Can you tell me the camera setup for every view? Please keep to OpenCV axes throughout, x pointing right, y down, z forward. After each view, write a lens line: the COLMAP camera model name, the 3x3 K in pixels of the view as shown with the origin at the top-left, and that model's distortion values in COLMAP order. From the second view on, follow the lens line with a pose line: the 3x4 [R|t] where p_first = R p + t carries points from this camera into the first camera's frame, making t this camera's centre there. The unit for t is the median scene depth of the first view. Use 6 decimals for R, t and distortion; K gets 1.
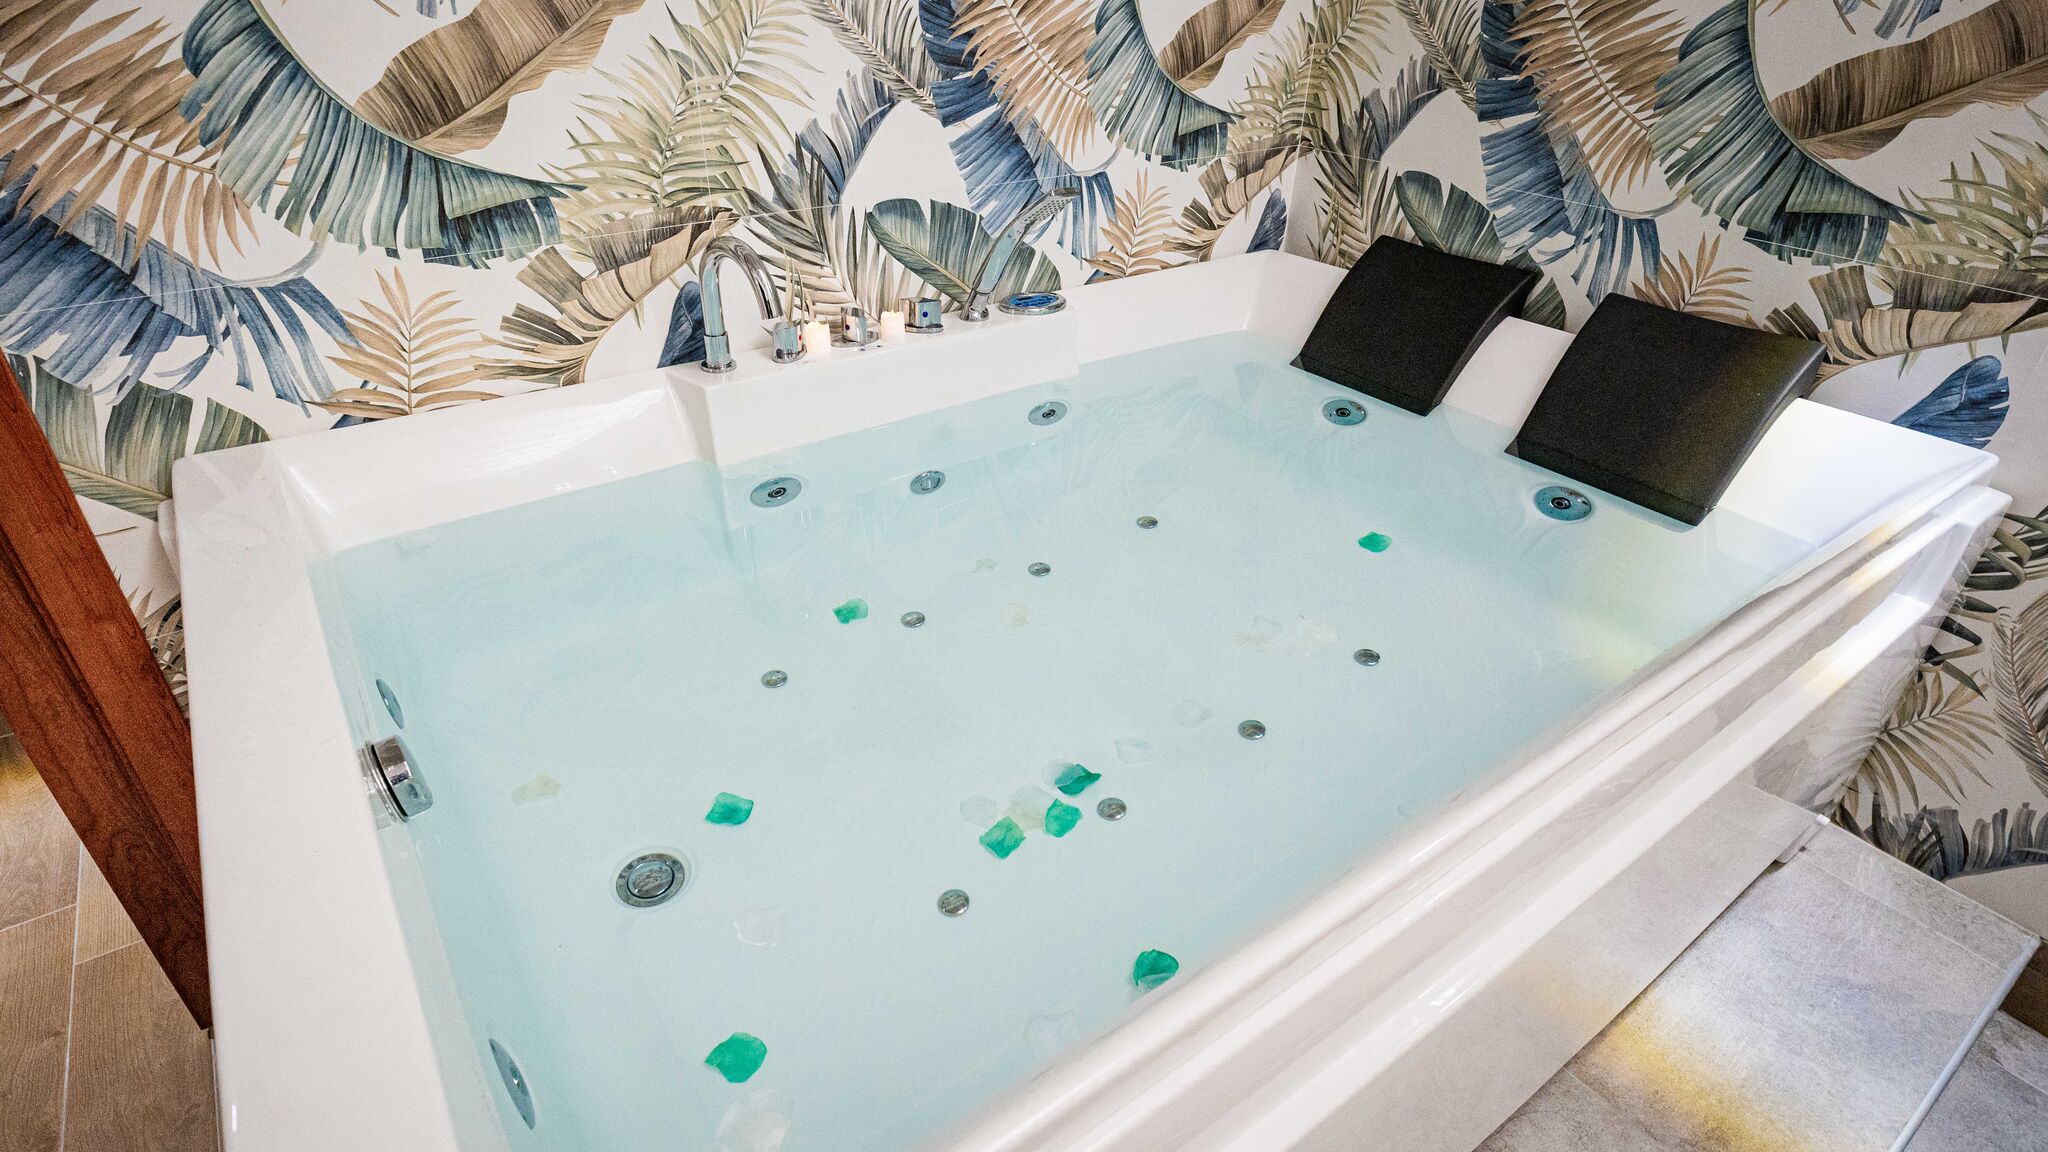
lens RADIAL K [[1053.1, 0, 1014.9], [0, 1053.1, 576.6], [0, 0, 1]] dist [-0.005977, -0.001364]
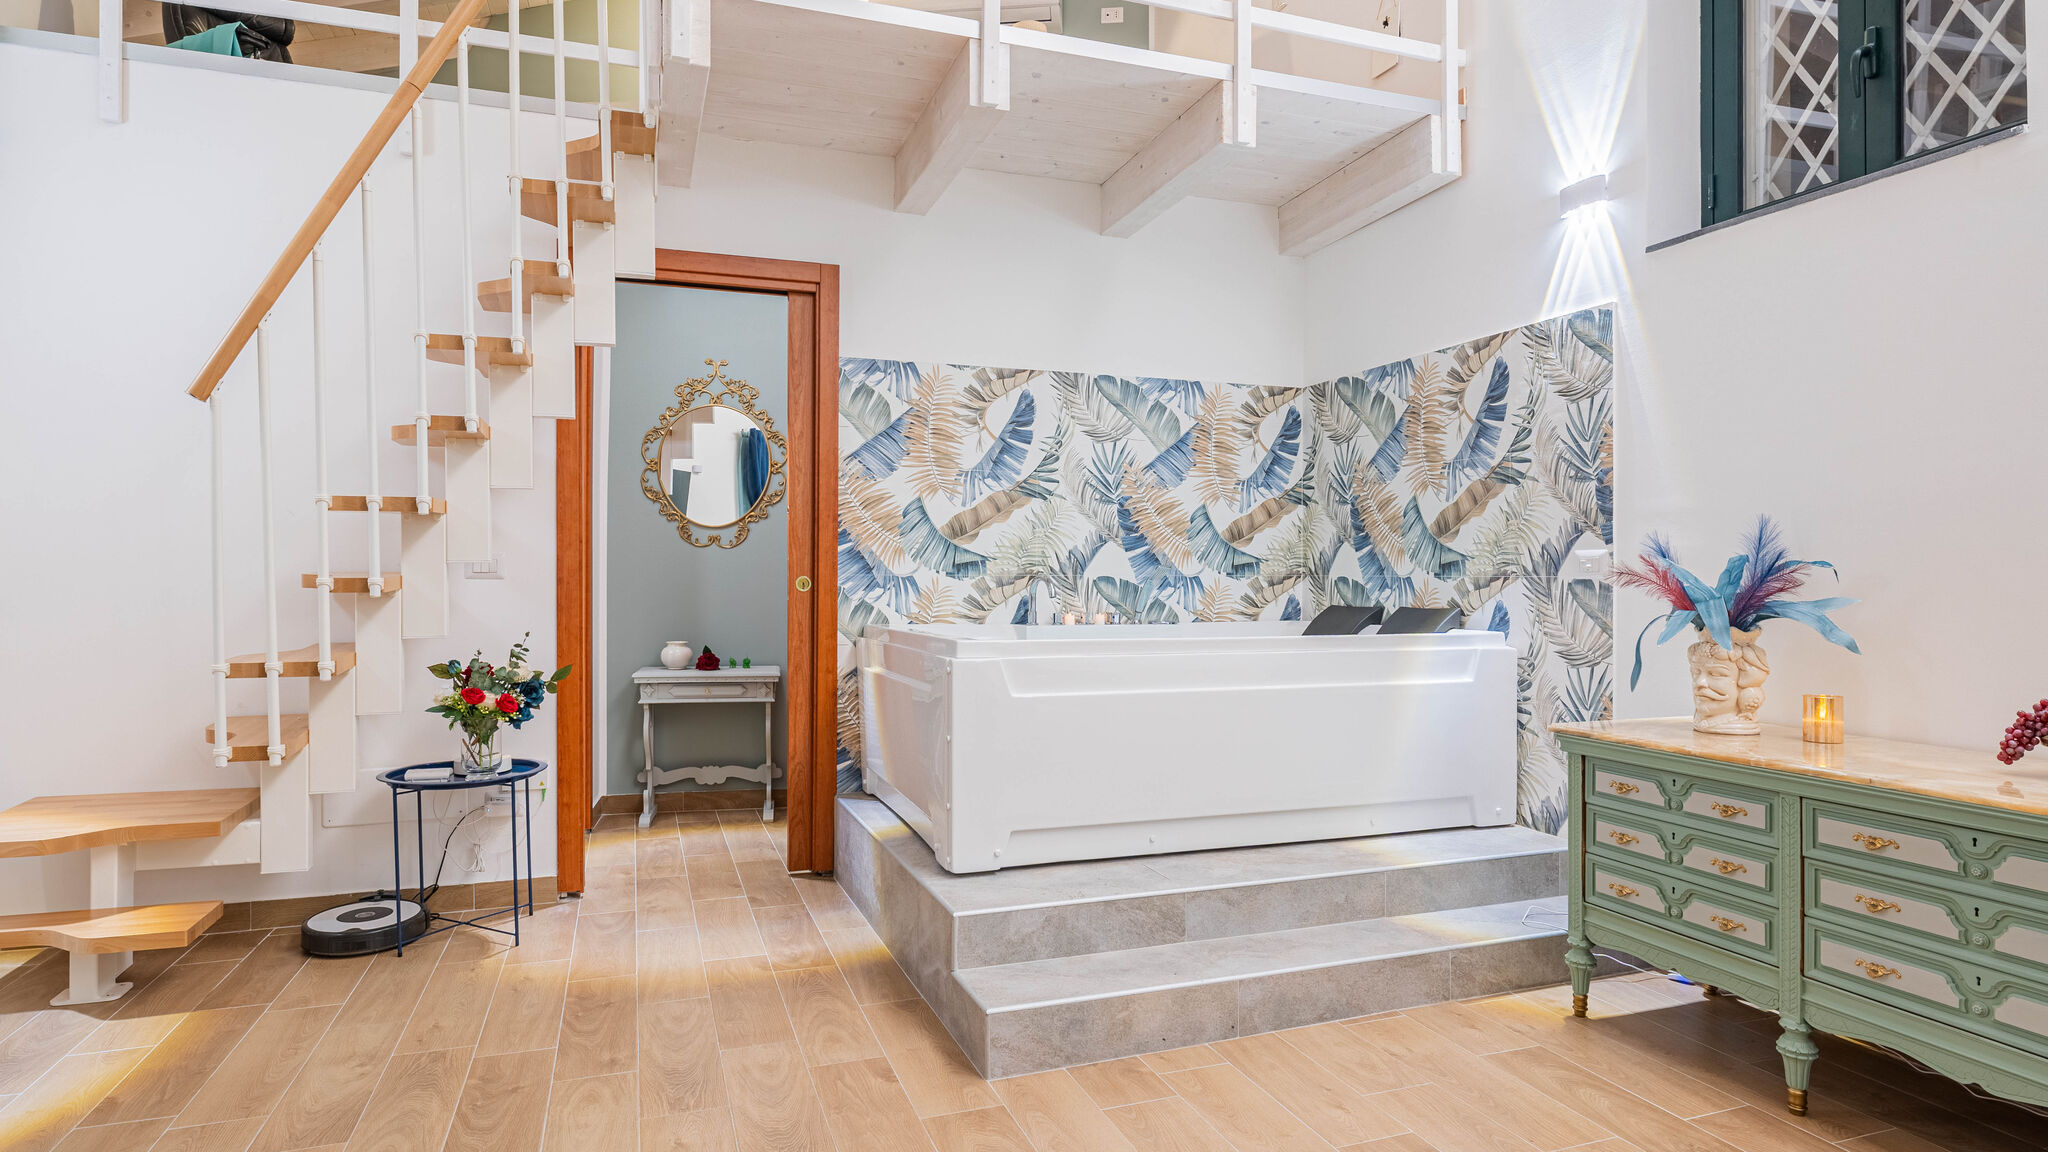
lens RADIAL K [[1126.1, 0, 1024.0], [0, 1126.1, 576.0], [0, 0, 1]] dist [-0.002768, -0.001702]
pose [[0.961658, -0.015379, -0.273819, 0.427927], [-0.130835, 0.851759, -0.507335, 1.014480], [0.241030, 0.523708, 0.817089, -1.243881]]
